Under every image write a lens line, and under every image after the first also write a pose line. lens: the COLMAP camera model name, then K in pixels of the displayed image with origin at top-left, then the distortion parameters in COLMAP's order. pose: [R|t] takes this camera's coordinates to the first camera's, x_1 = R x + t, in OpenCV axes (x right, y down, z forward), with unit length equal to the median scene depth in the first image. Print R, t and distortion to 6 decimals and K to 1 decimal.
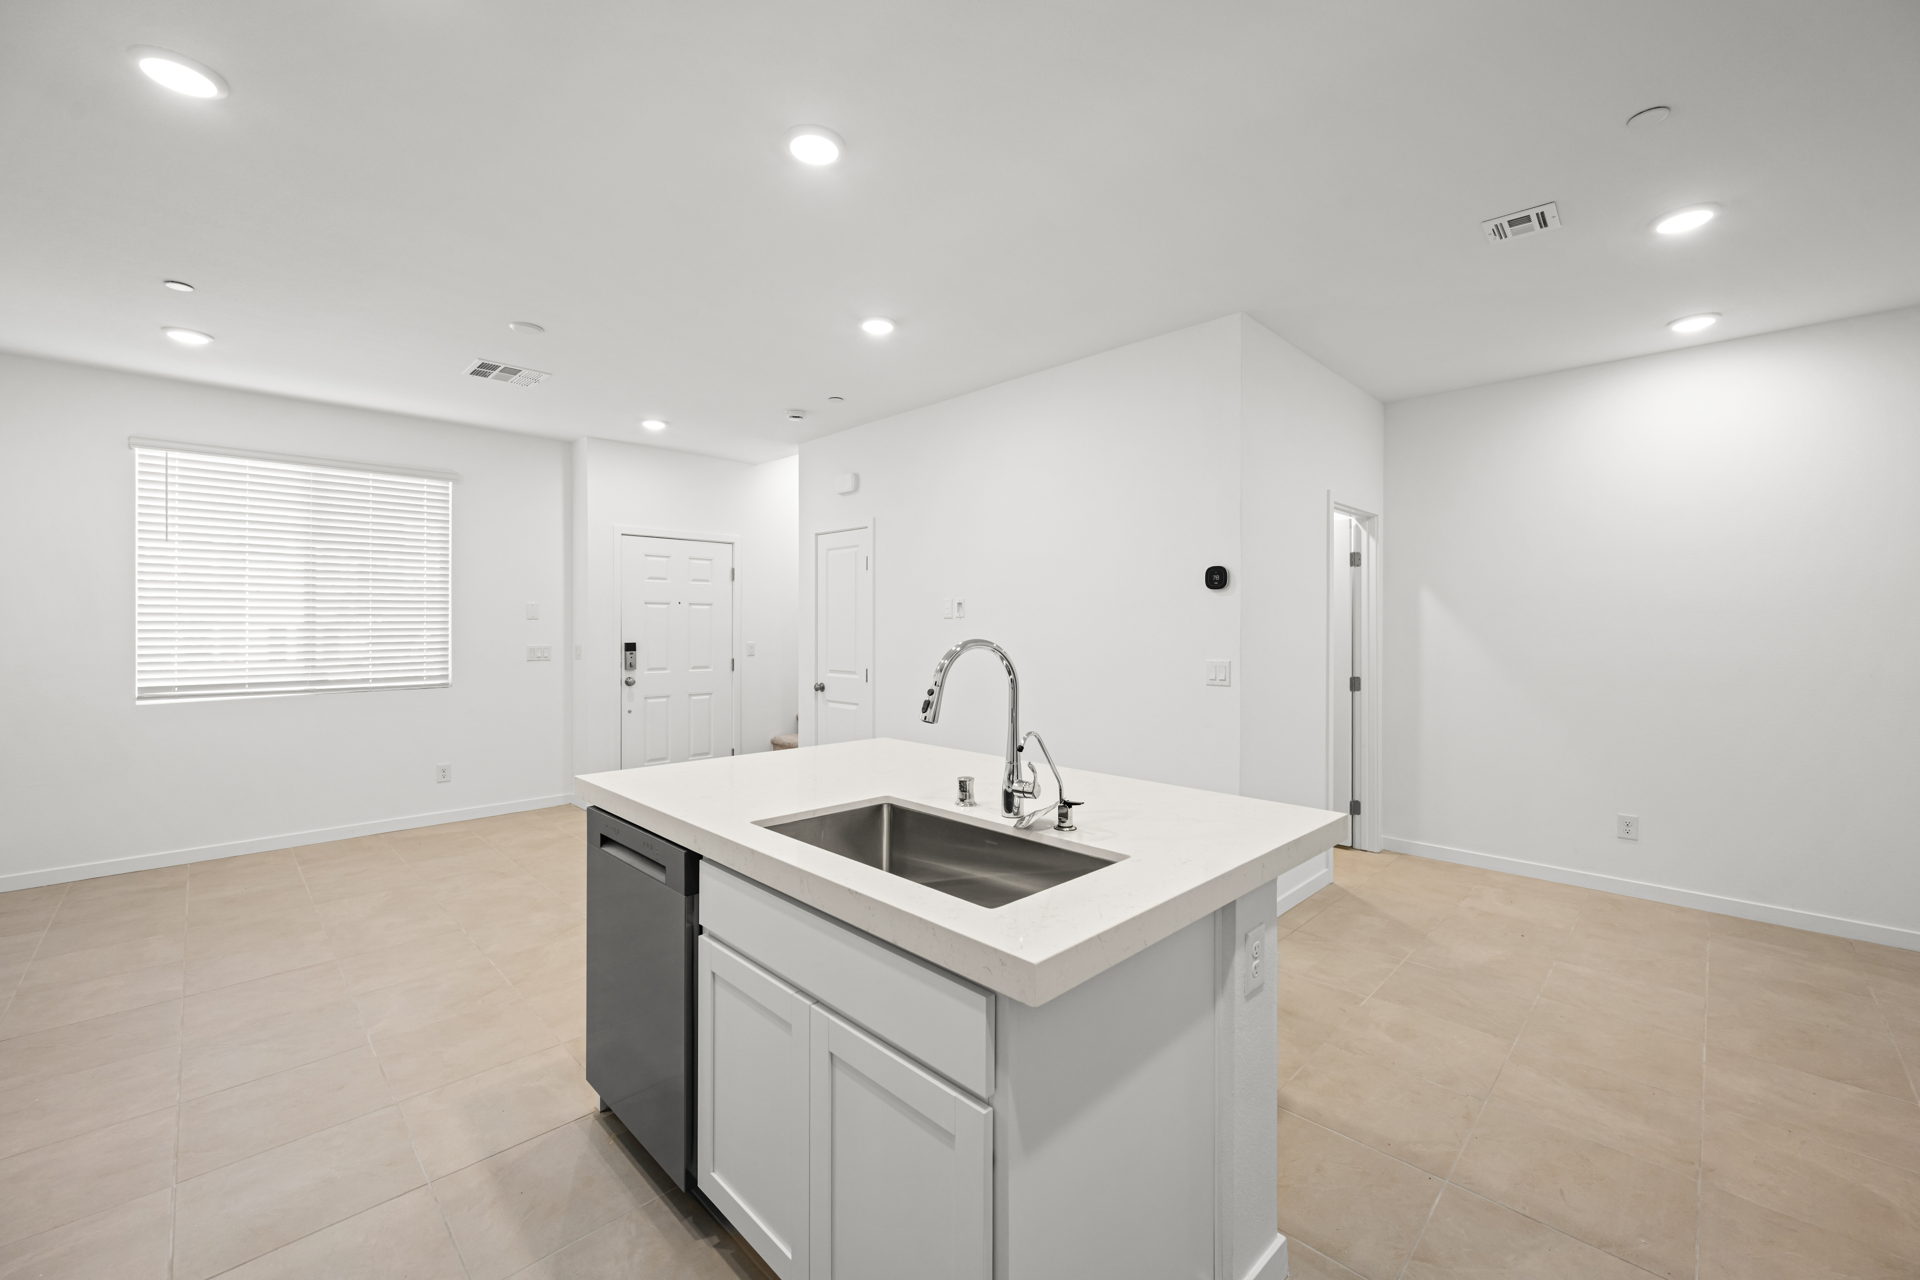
lens RADIAL K [[765.1, 0, 961.8], [0, 765.1, 627.5], [0, 0, 1]] dist [-0.000407, -0.001358]
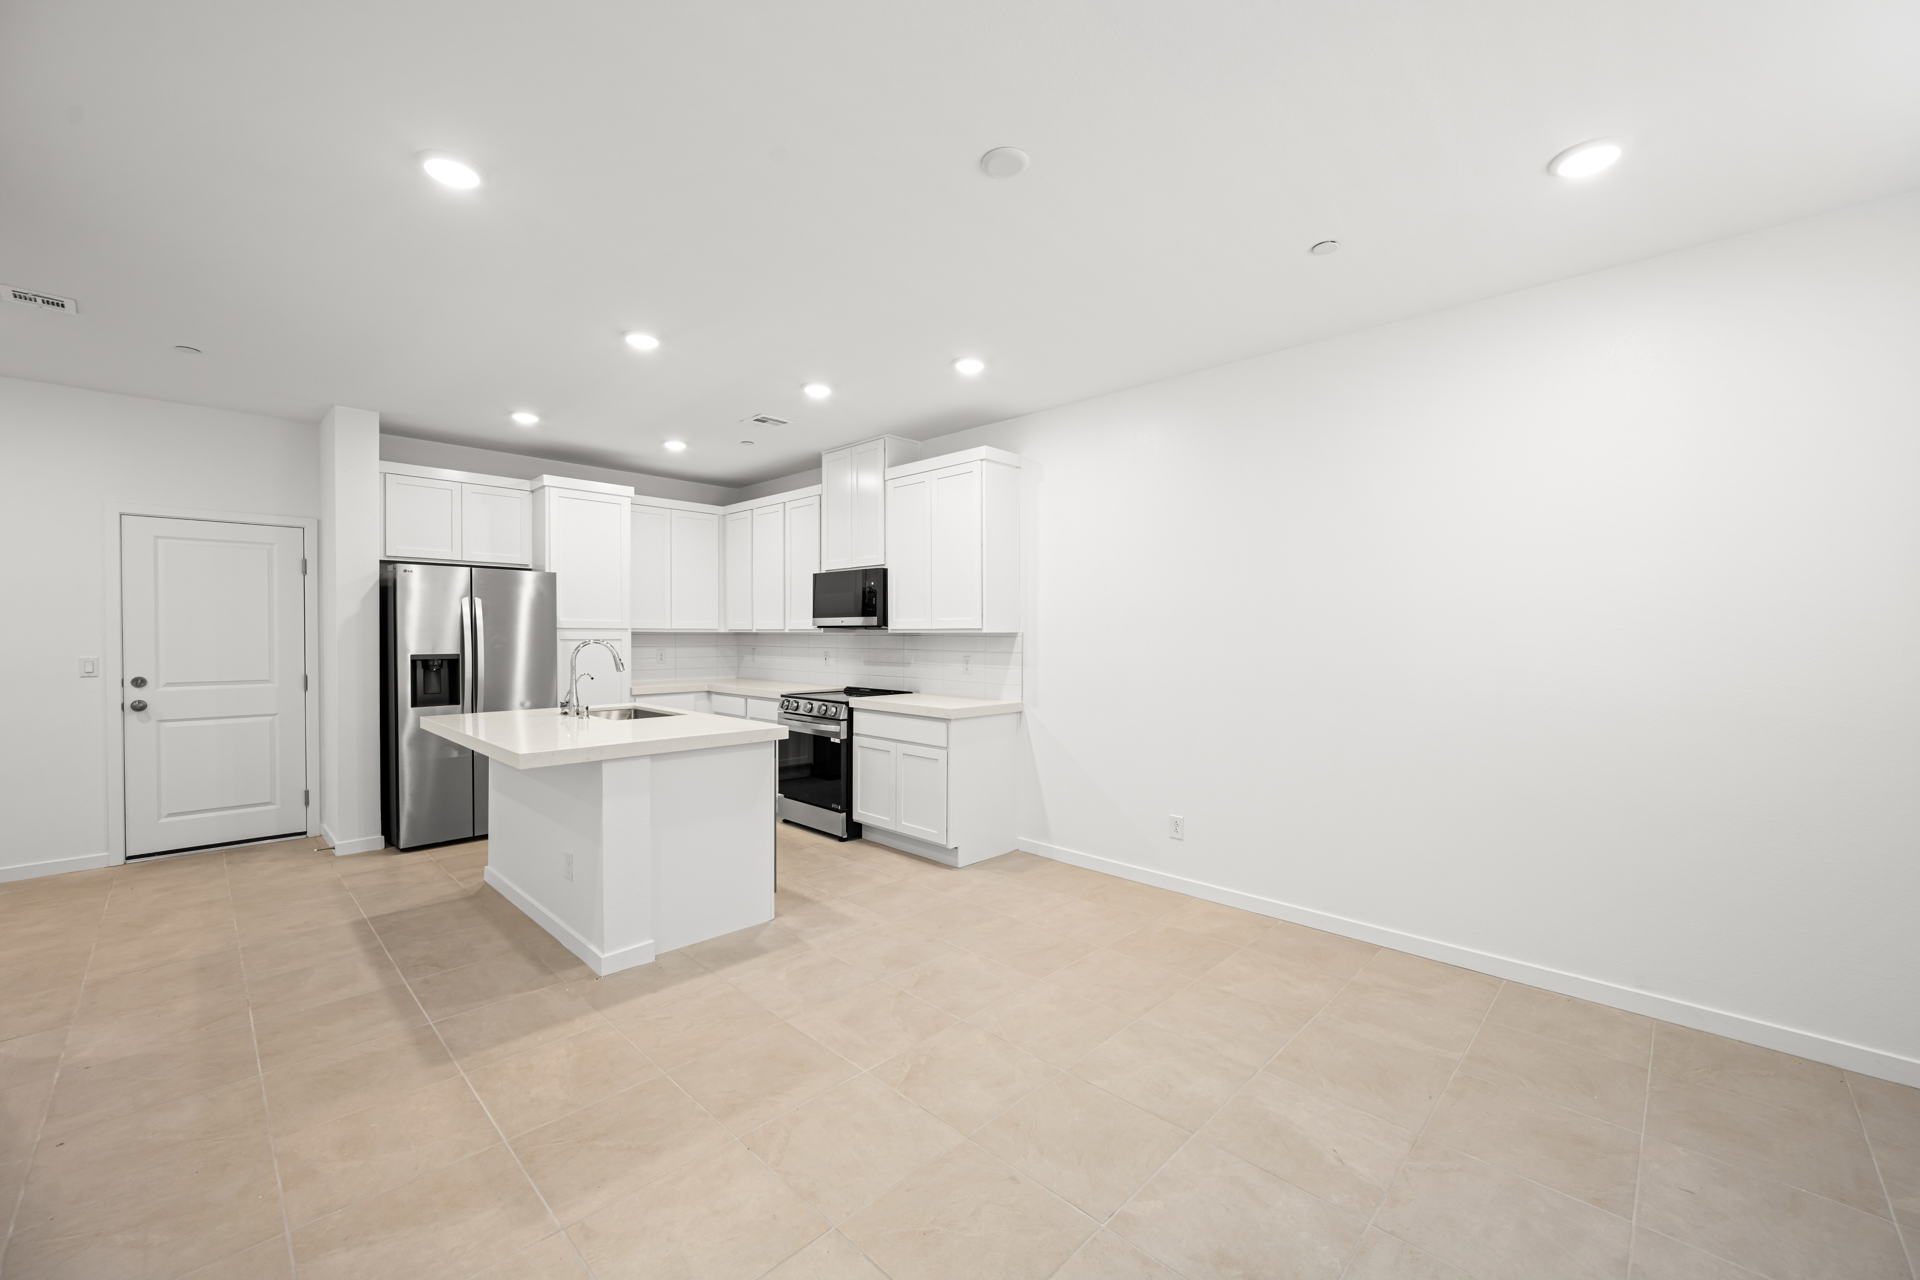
lens RADIAL K [[765.1, 0, 969.7], [0, 765.1, 643.4], [0, 0, 1]] dist [-0.000407, -0.001358]
pose [[-0.999840, -0.004754, -0.017272, -0.360064], [-0.005010, 0.999877, 0.014843, -0.004822], [0.017199, 0.014927, -0.999741, 1.099966]]
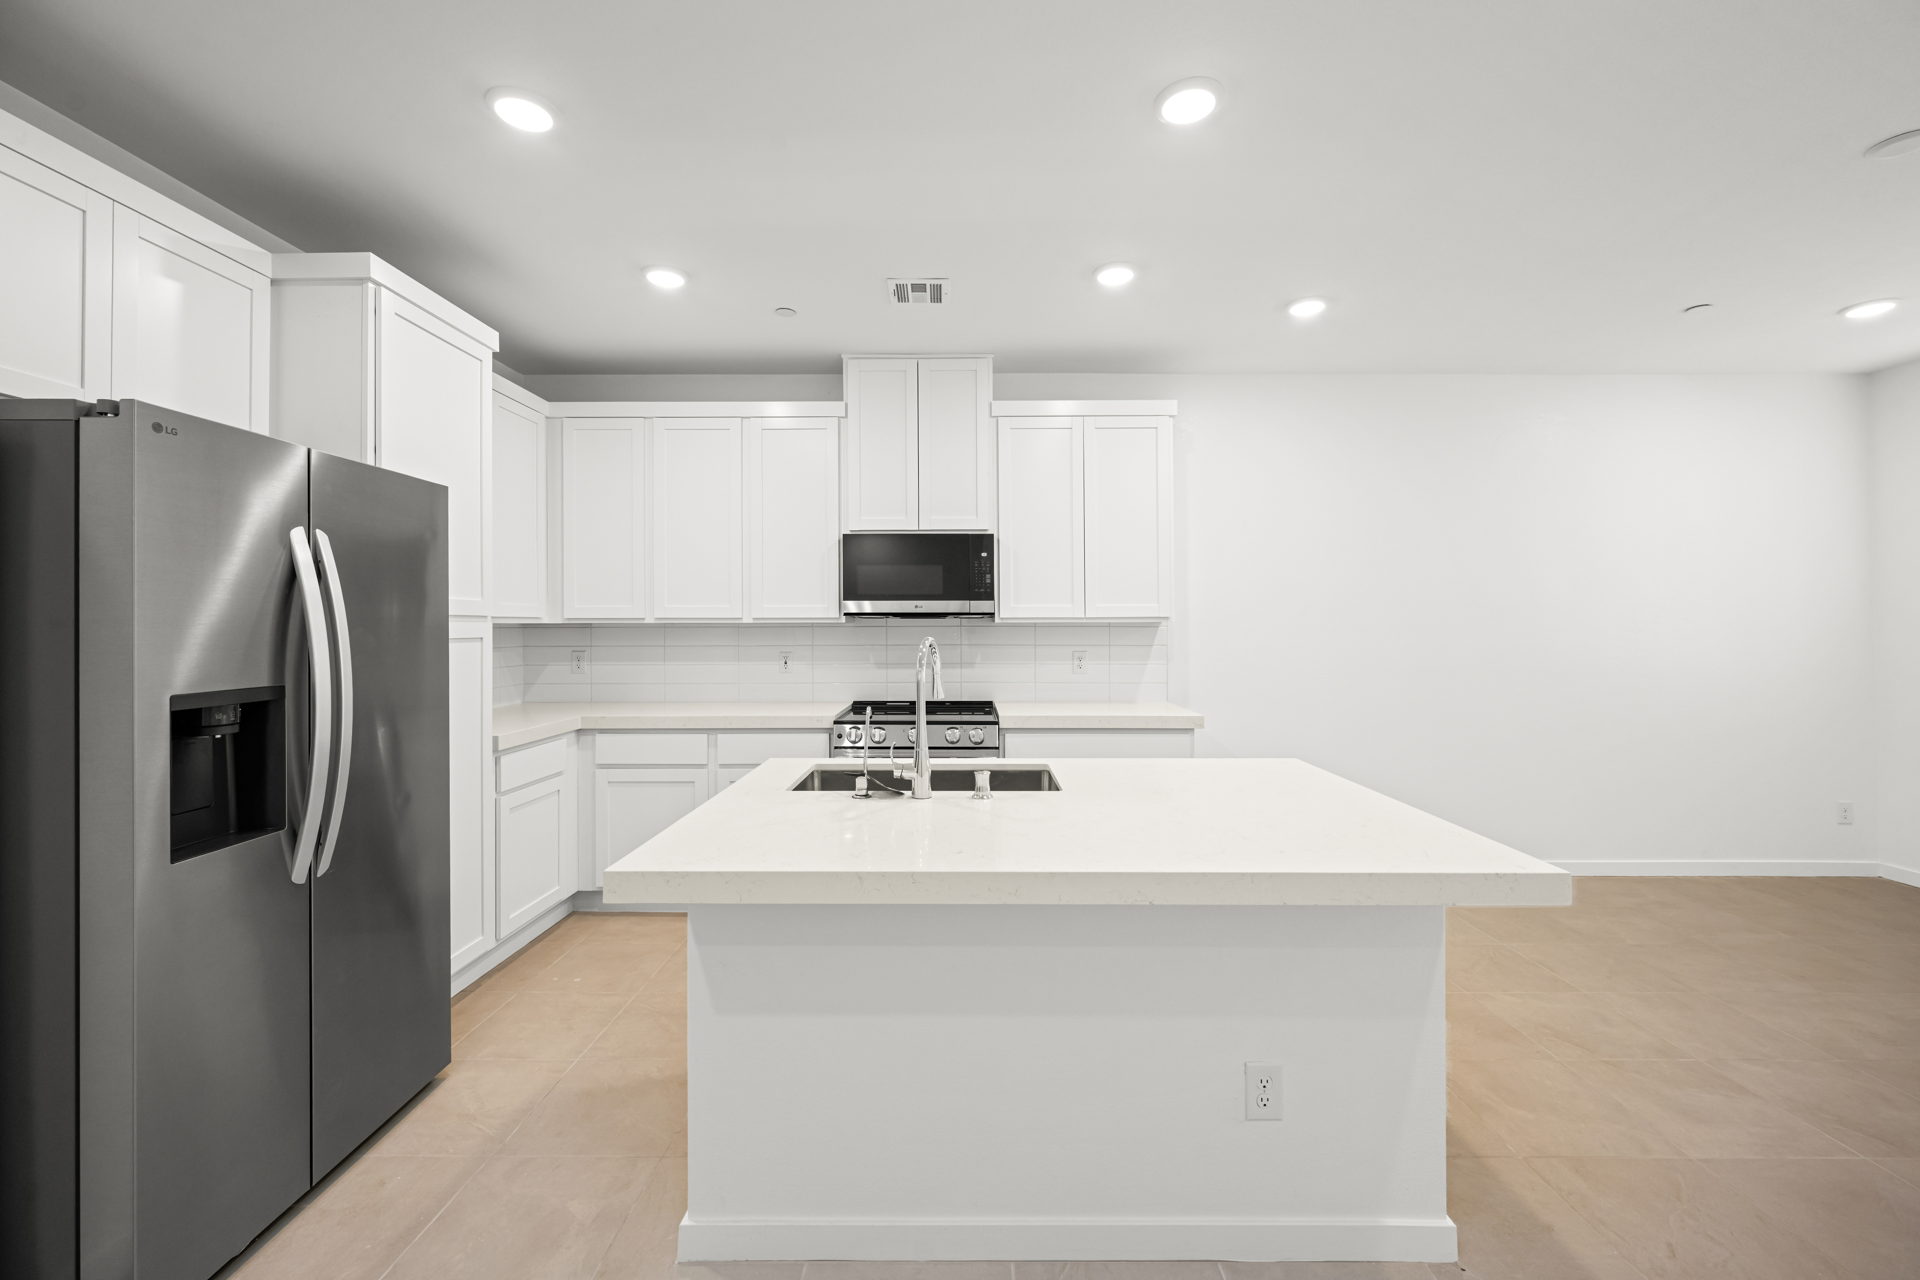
lens RADIAL K [[765.1, 0, 966.3], [0, 765.1, 617.2], [0, 0, 1]] dist [-0.000407, -0.001358]
pose [[-0.707868, -0.006108, -0.706318, 0.265503], [-0.000820, 0.999969, -0.007825, -0.002930], [0.706344, -0.004960, -0.707851, 0.604355]]
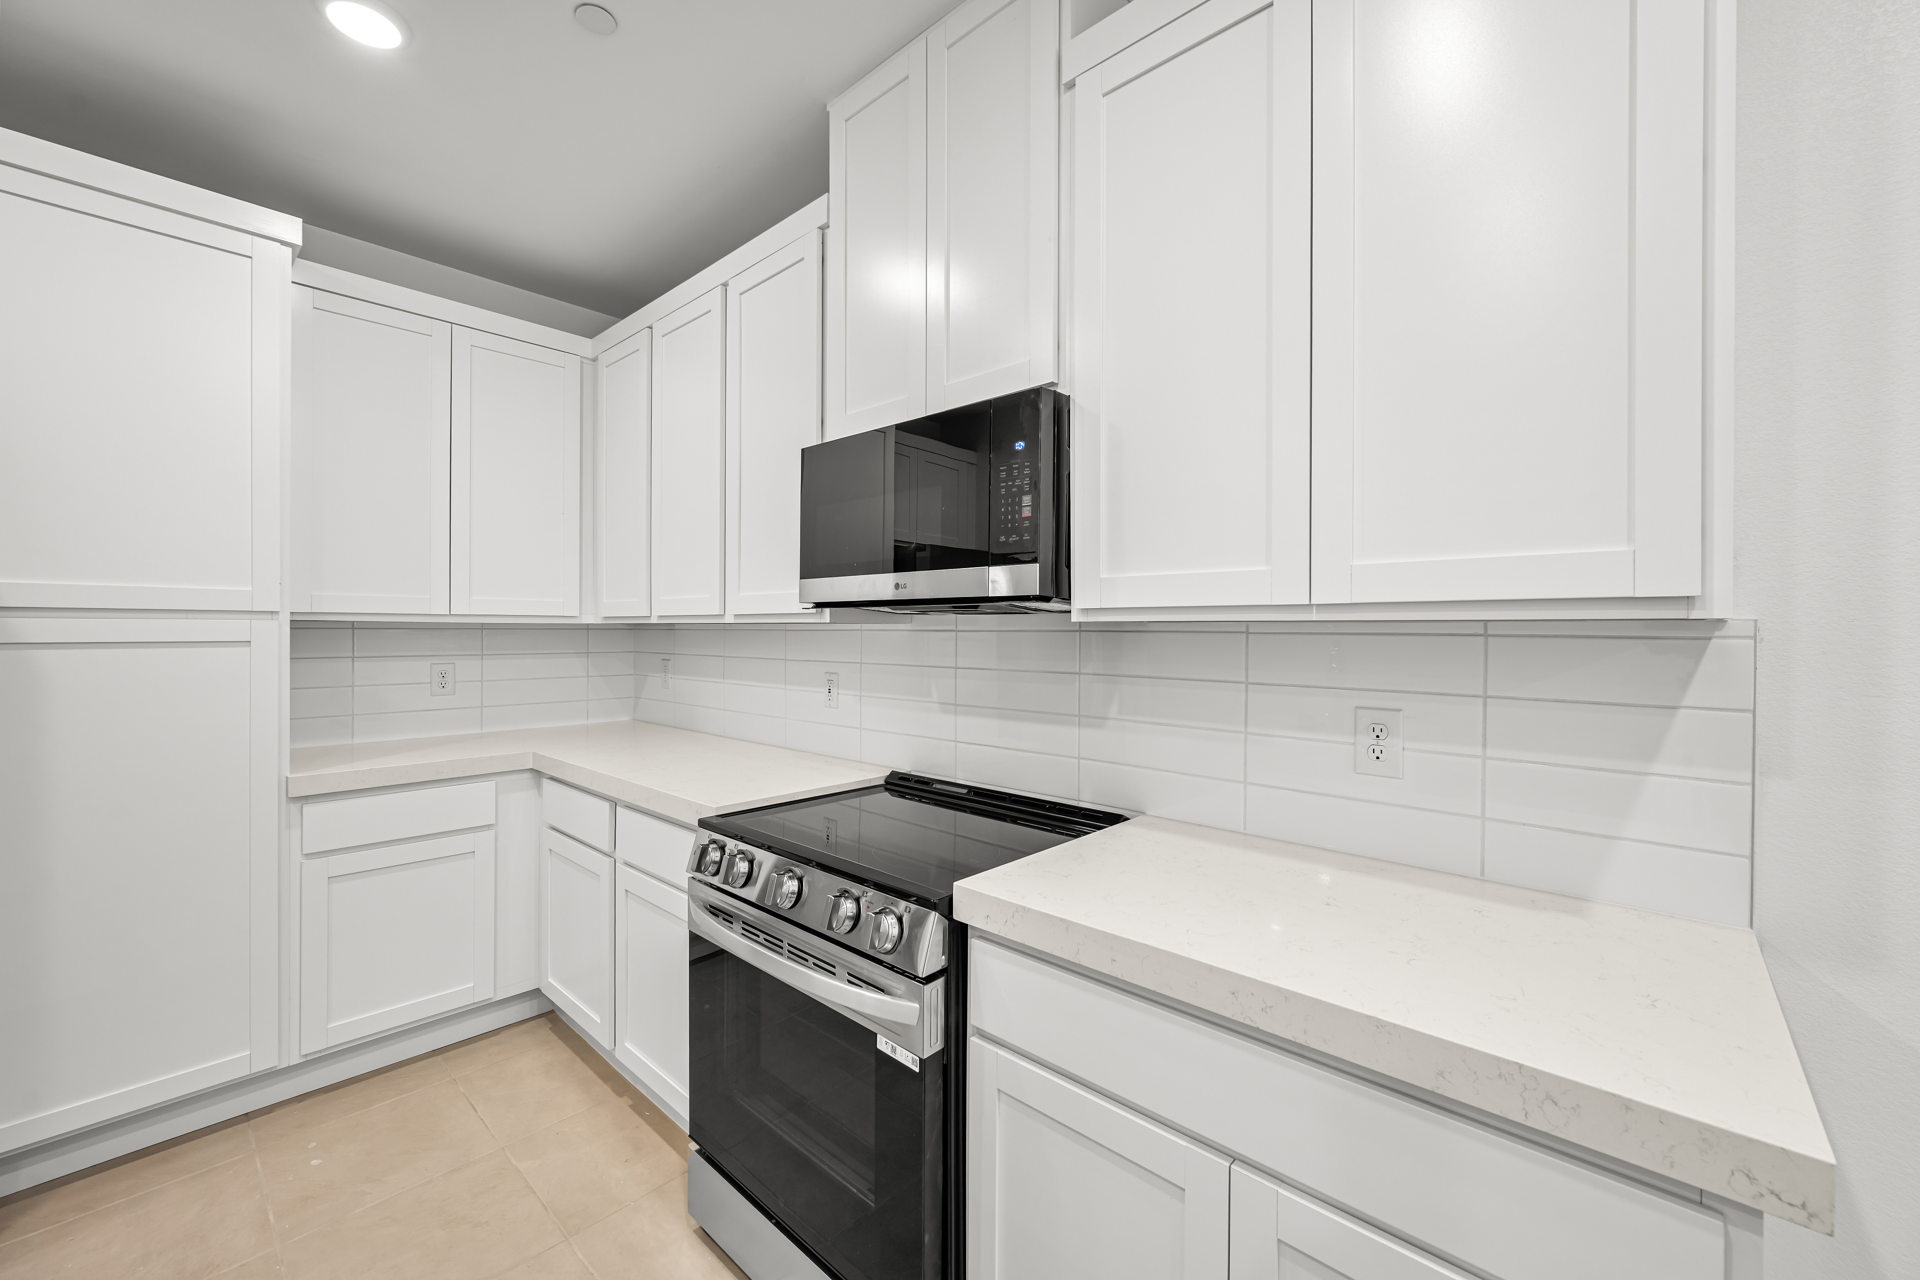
lens RADIAL K [[765.1, 0, 965.6], [0, 765.1, 628.1], [0, 0, 1]] dist [-0.000407, -0.001358]
pose [[-0.999051, -0.005517, -0.043198, -0.220595], [-0.005607, 0.999982, 0.001961, -0.001560], [0.043186, 0.002202, -0.999065, 0.385542]]
